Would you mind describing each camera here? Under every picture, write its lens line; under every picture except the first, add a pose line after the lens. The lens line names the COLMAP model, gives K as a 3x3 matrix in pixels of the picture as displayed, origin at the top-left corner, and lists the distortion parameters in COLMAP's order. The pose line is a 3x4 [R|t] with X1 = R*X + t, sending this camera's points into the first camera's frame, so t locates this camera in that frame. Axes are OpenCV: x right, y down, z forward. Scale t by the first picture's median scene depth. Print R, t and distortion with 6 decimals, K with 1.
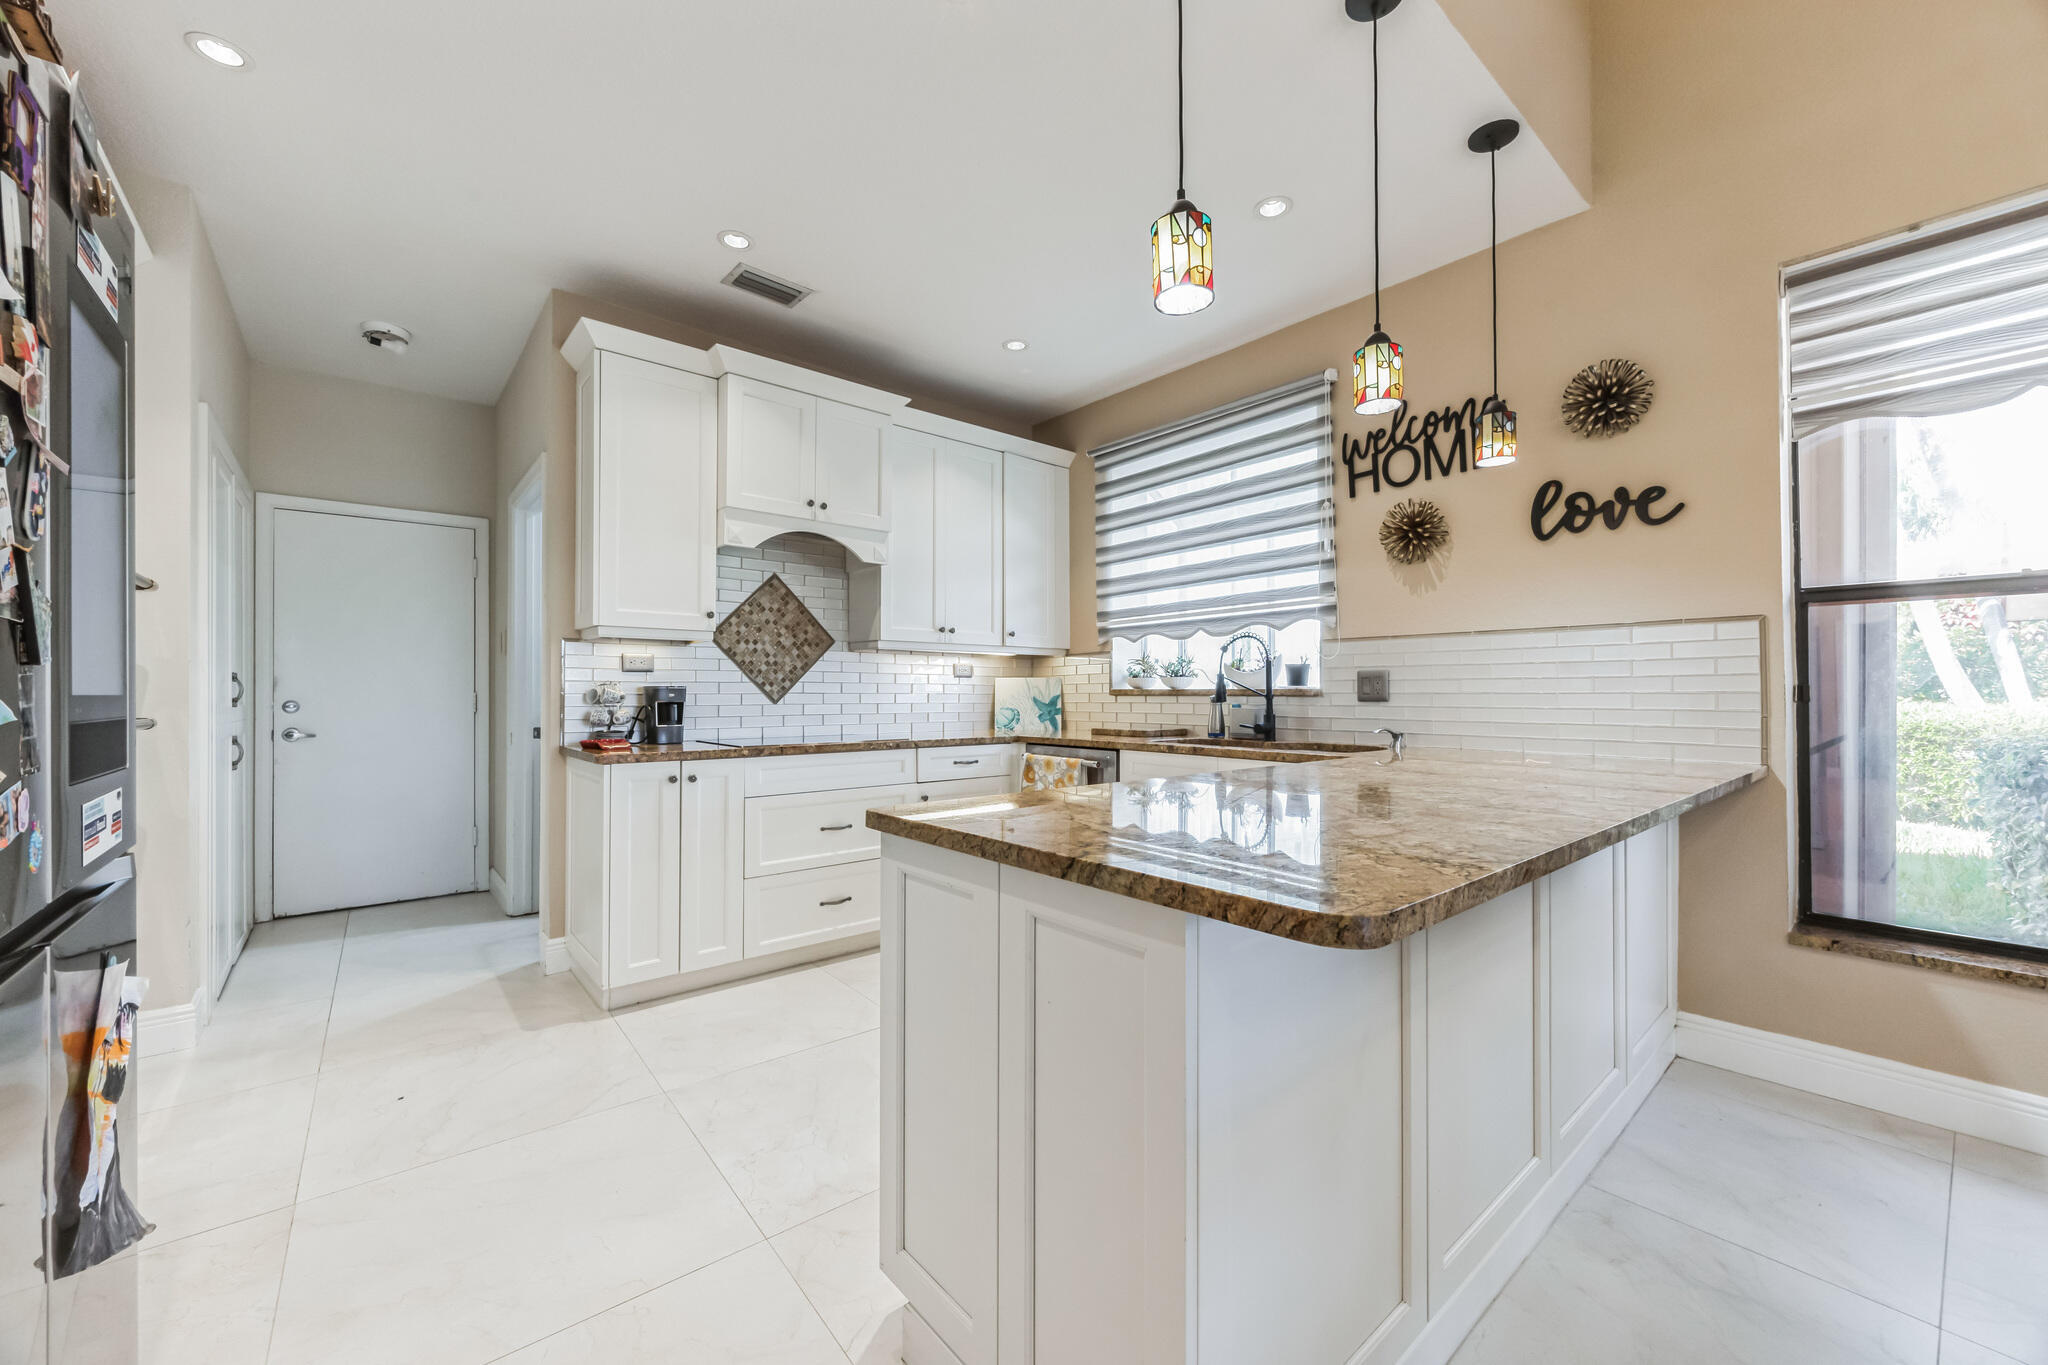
lens RADIAL K [[780.5, 0, 1017.9], [0, 780.5, 687.3], [0, 0, 1]] dist [-0.002013, 0.000137]
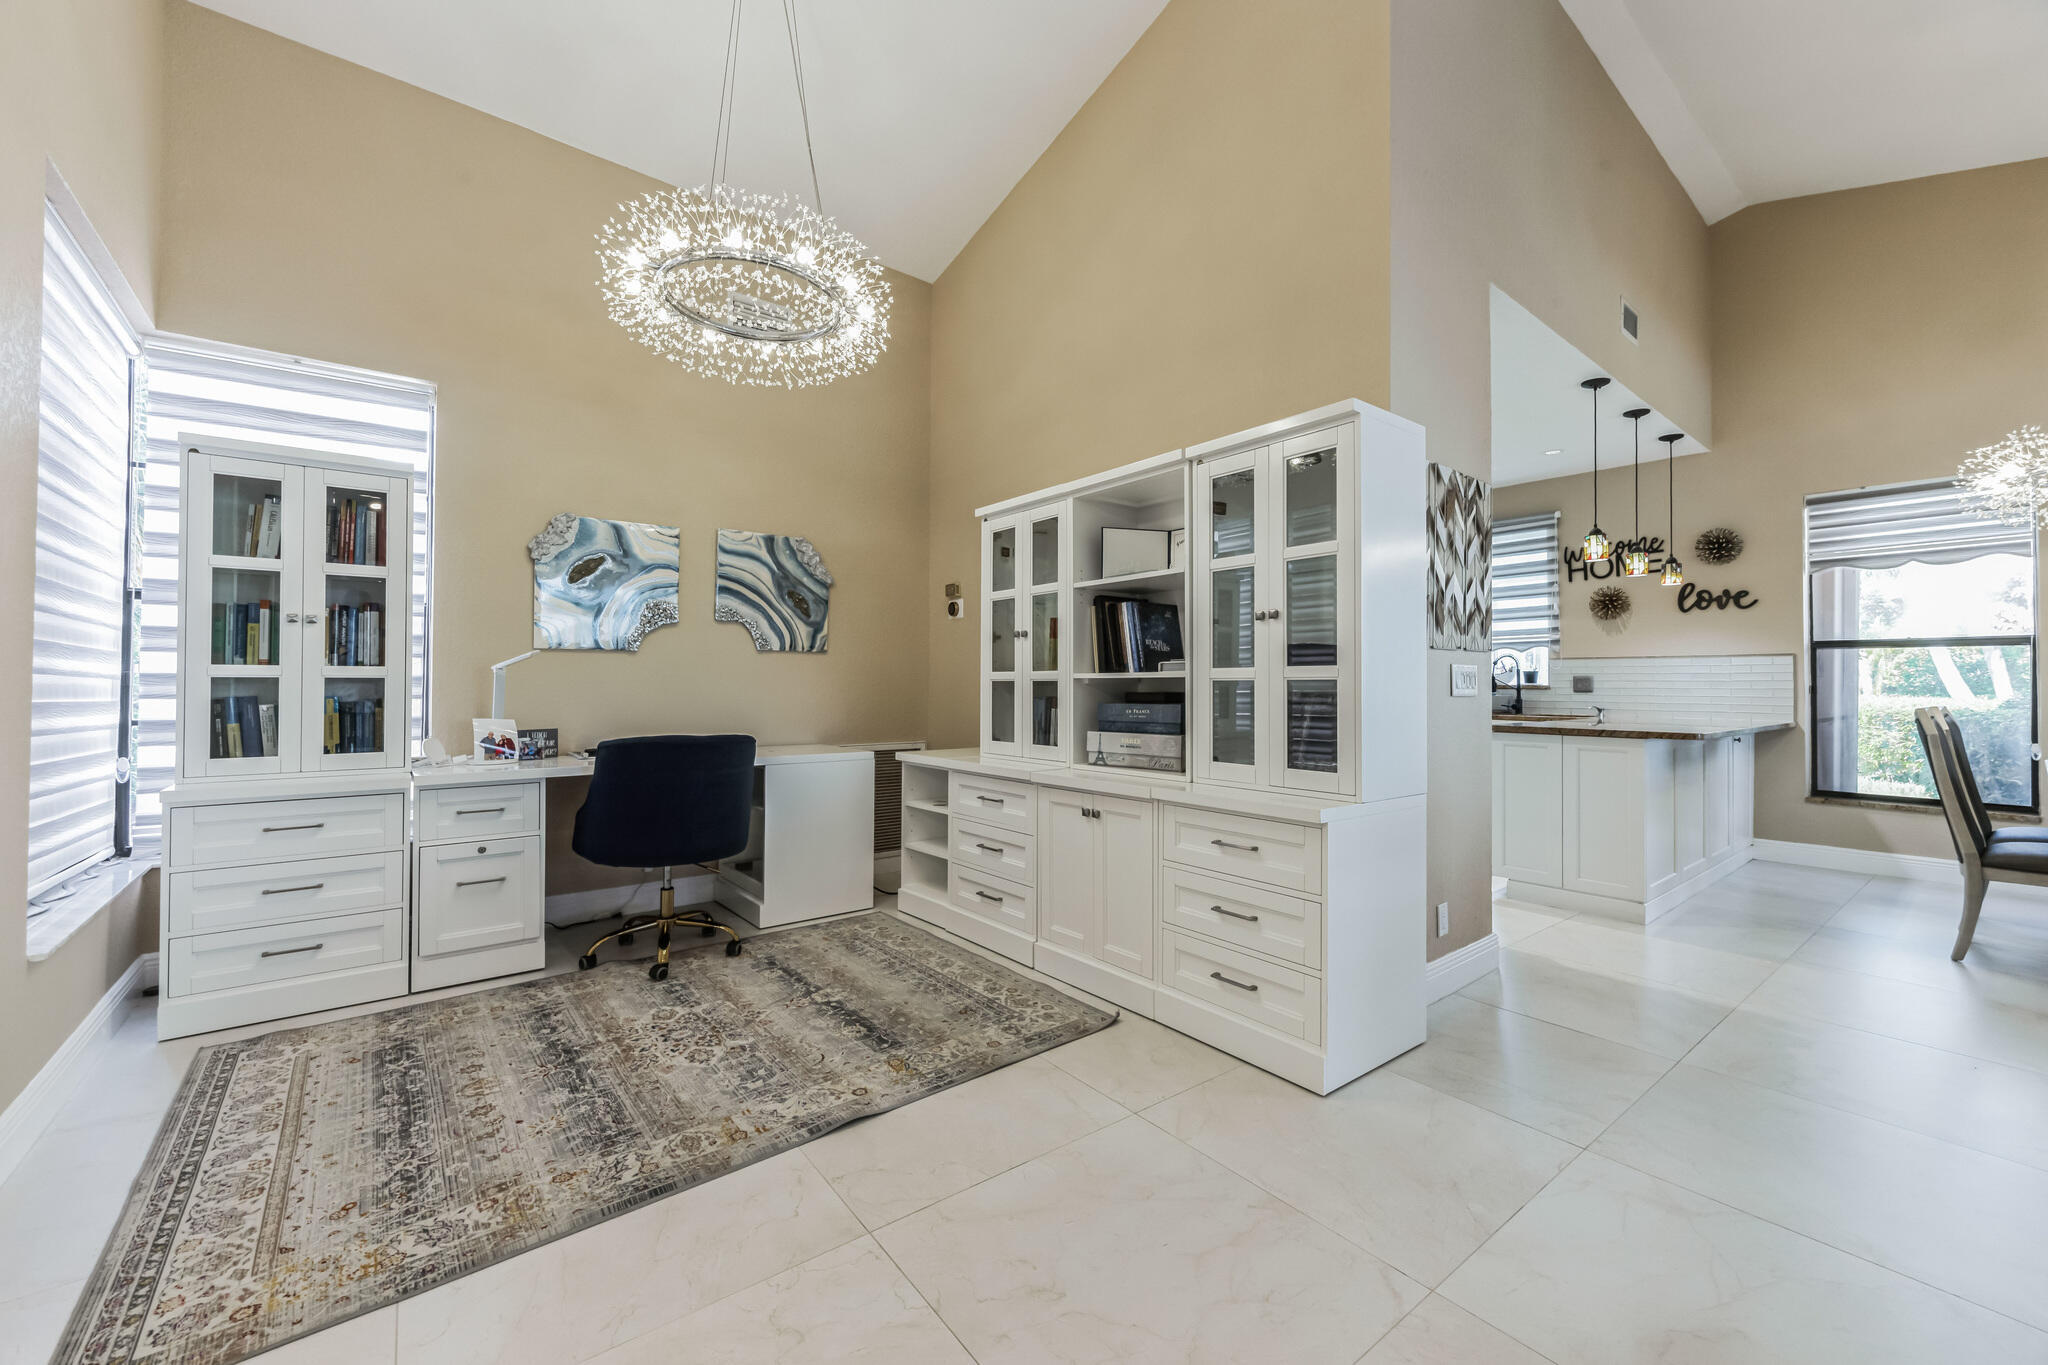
lens RADIAL K [[780.5, 0, 1023.3], [0, 780.5, 676.3], [0, 0, 1]] dist [-0.002013, 0.000137]
pose [[0.999432, 0.006959, -0.032975, -0.955963], [-0.007020, 0.999974, -0.001720, -0.008611], [0.032962, 0.001951, 0.999455, -1.056716]]
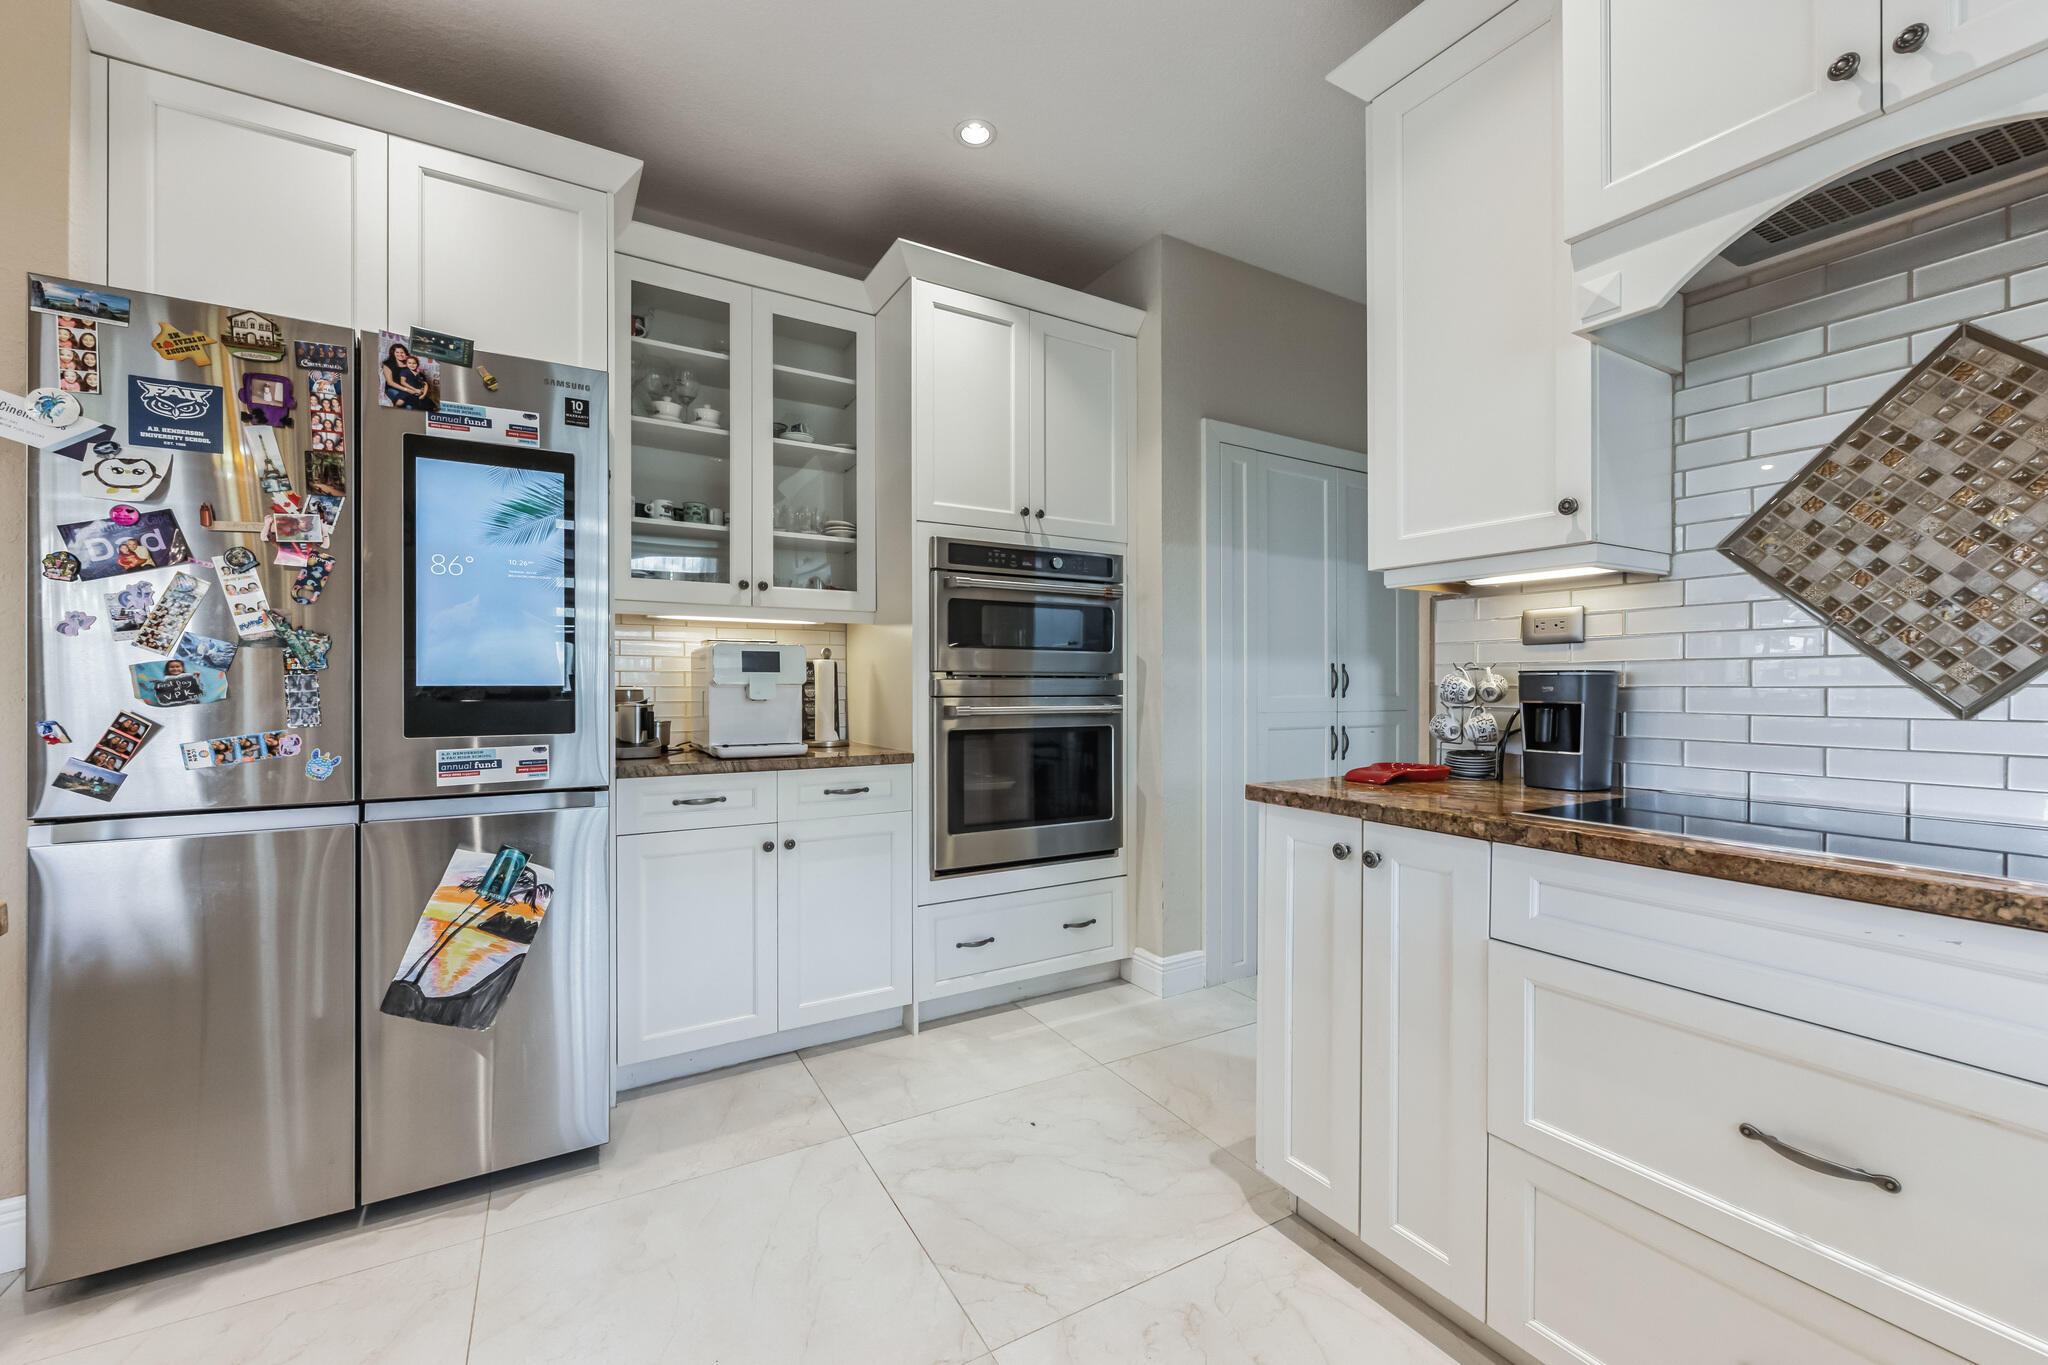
lens RADIAL K [[780.5, 0, 1009.0], [0, 780.5, 677.9], [0, 0, 1]] dist [-0.002013, 0.000137]
pose [[-0.160211, -0.001012, -0.987082, 0.110834], [0.008467, 0.999961, -0.002400, 0.001944], [0.987047, -0.008742, -0.160196, 0.919255]]
